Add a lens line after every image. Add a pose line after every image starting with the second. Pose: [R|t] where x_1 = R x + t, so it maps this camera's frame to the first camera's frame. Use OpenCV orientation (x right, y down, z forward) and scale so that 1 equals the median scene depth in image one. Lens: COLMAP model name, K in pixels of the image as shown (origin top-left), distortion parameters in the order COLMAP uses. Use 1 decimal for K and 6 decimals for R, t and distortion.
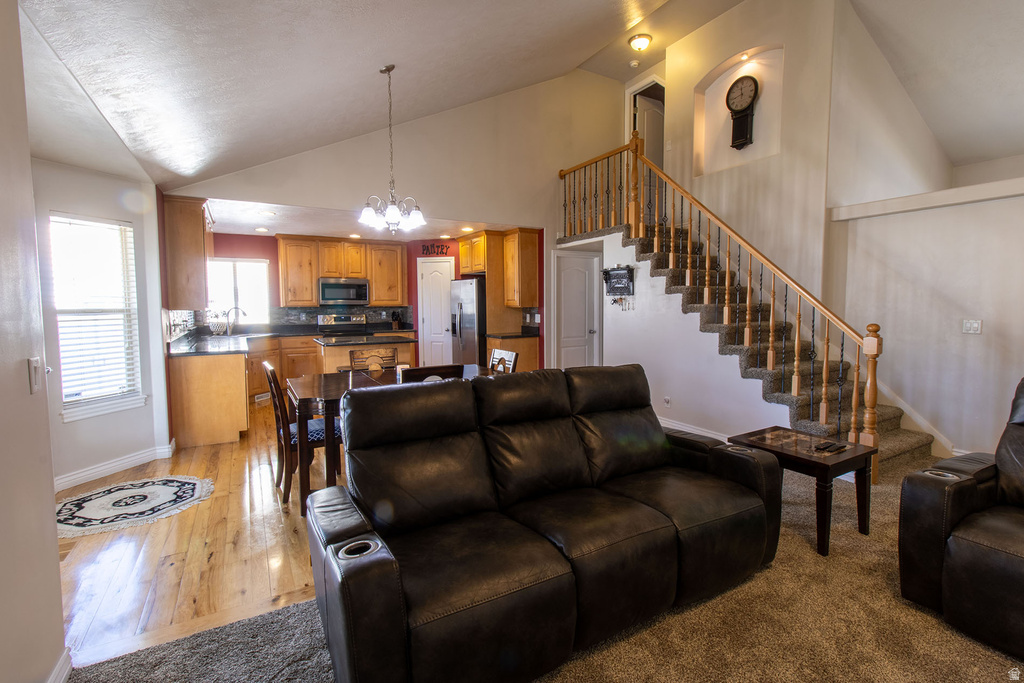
lens RADIAL K [[475.4, 0, 522.0], [0, 475.4, 333.5], [0, 0, 1]] dist [-0.004503, 0.000828]
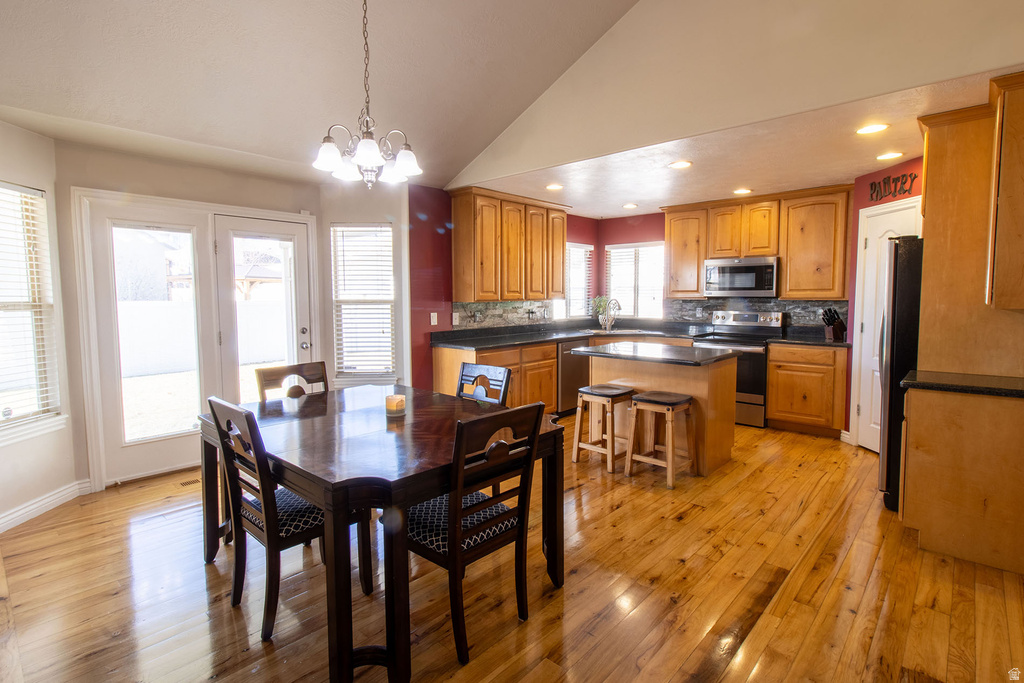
lens RADIAL K [[499.9, 0, 517.8], [0, 499.9, 331.4], [0, 0, 1]] dist [0.010729, 0.003125]
pose [[0.302415, 0.072831, -0.950390, 0.246015], [-0.060590, 0.996529, 0.057087, -0.038217], [0.951249, 0.040320, 0.305778, 0.554129]]
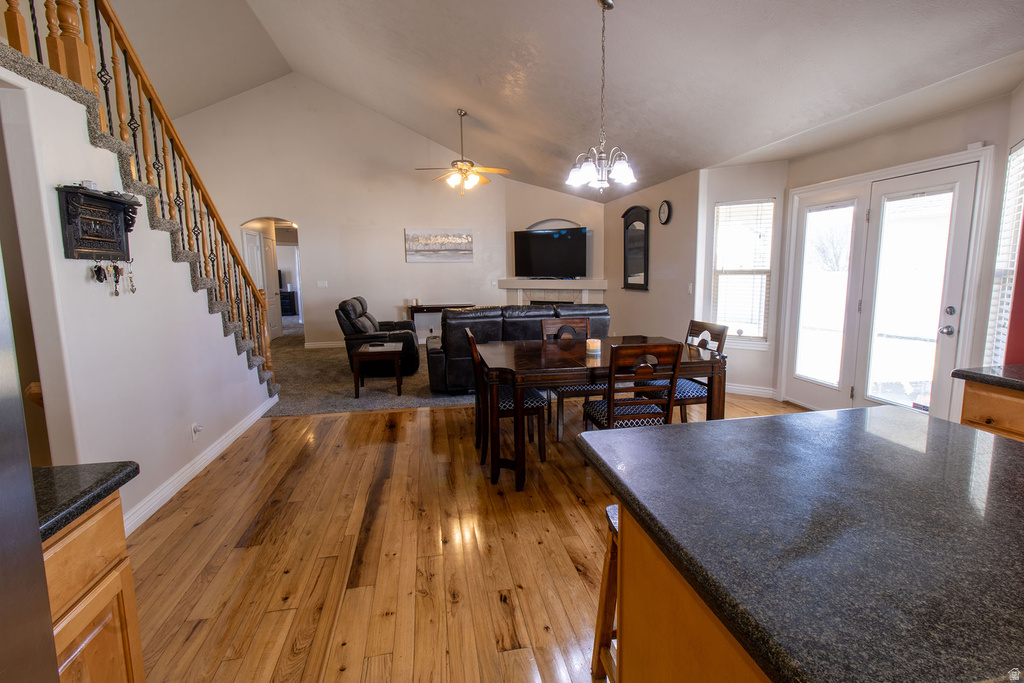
lens RADIAL K [[475.4, 0, 517.3], [0, 475.4, 332.8], [0, 0, 1]] dist [-0.004503, 0.000828]
pose [[-0.945276, -0.025403, 0.325280, -0.236147], [0.039633, 0.980642, 0.191758, -0.070578], [-0.323855, 0.194156, -0.925971, 1.084994]]
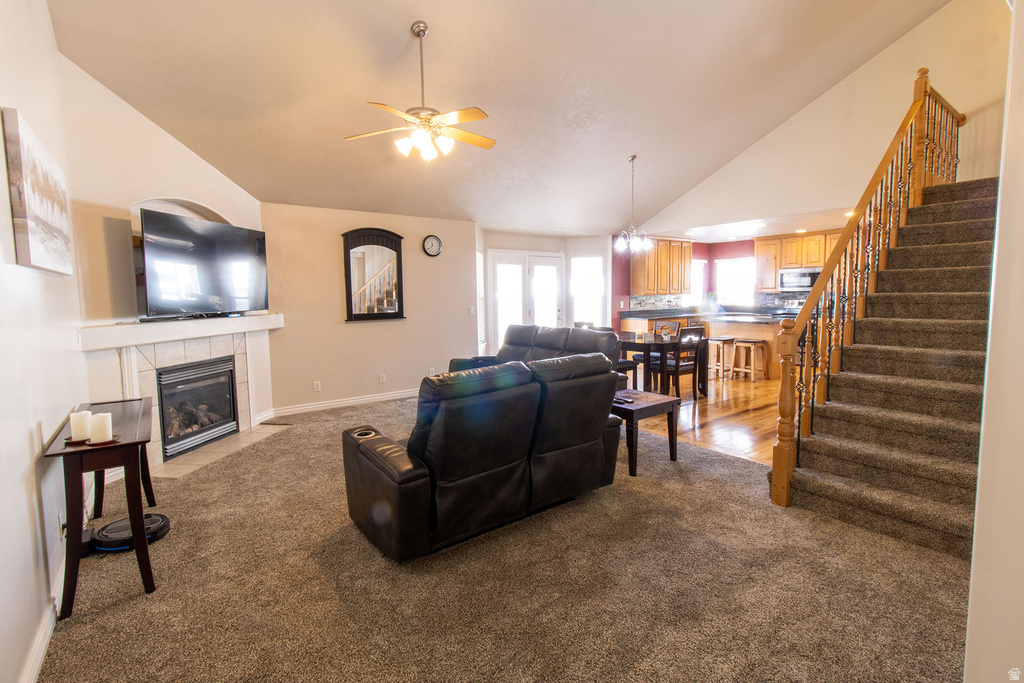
lens RADIAL K [[475.4, 0, 516.3], [0, 475.4, 334.8], [0, 0, 1]] dist [-0.004503, 0.000828]
pose [[0.112128, 0.088680, -0.989729, 0.796432], [-0.051843, 0.995175, 0.083295, -0.017999], [0.992340, 0.041971, 0.116185, 0.217510]]
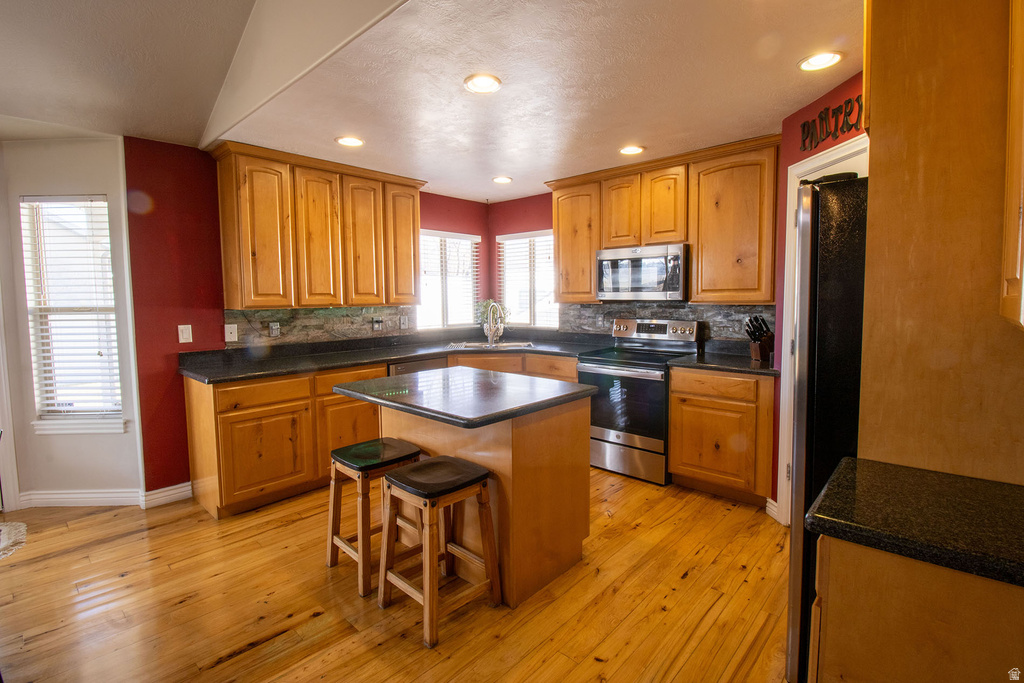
lens RADIAL K [[475.4, 0, 513.1], [0, 475.4, 331.4], [0, 0, 1]] dist [-0.004503, 0.000828]
pose [[0.294459, 0.071307, -0.953000, 0.070090], [-0.056476, 0.996768, 0.057132, -0.056385], [0.953994, 0.036999, 0.297535, 0.837157]]
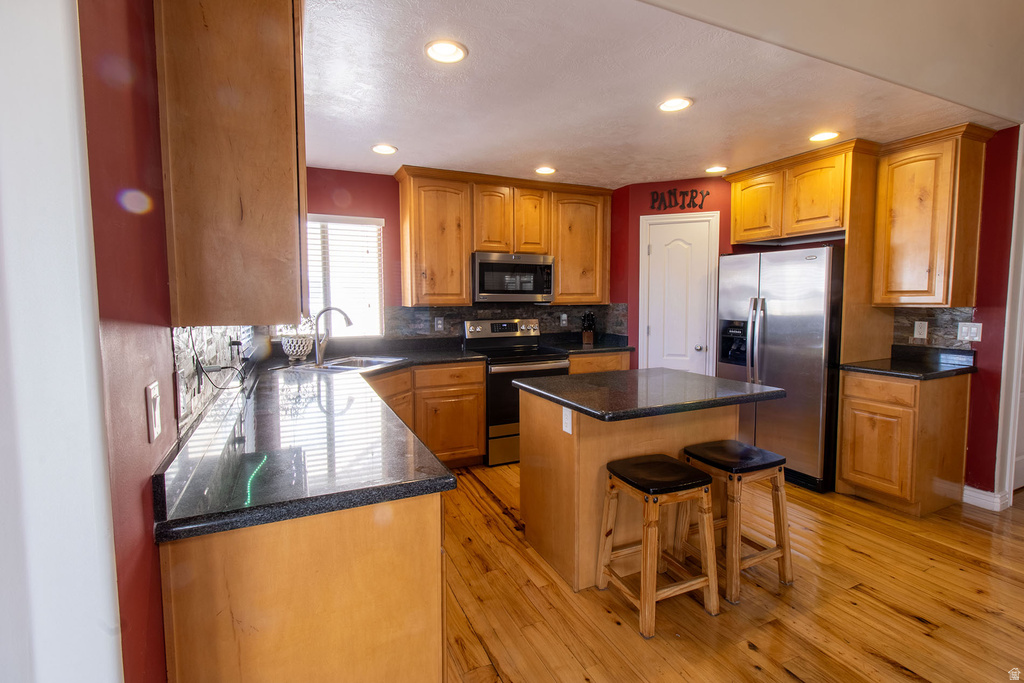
lens RADIAL K [[475.4, 0, 517.4], [0, 475.4, 333.6], [0, 0, 1]] dist [-0.004503, 0.000828]
pose [[0.995690, 0.005042, -0.092611, -0.365497], [-0.004341, 0.999960, 0.007769, -0.032860], [0.092647, -0.007334, 0.995672, 0.522489]]
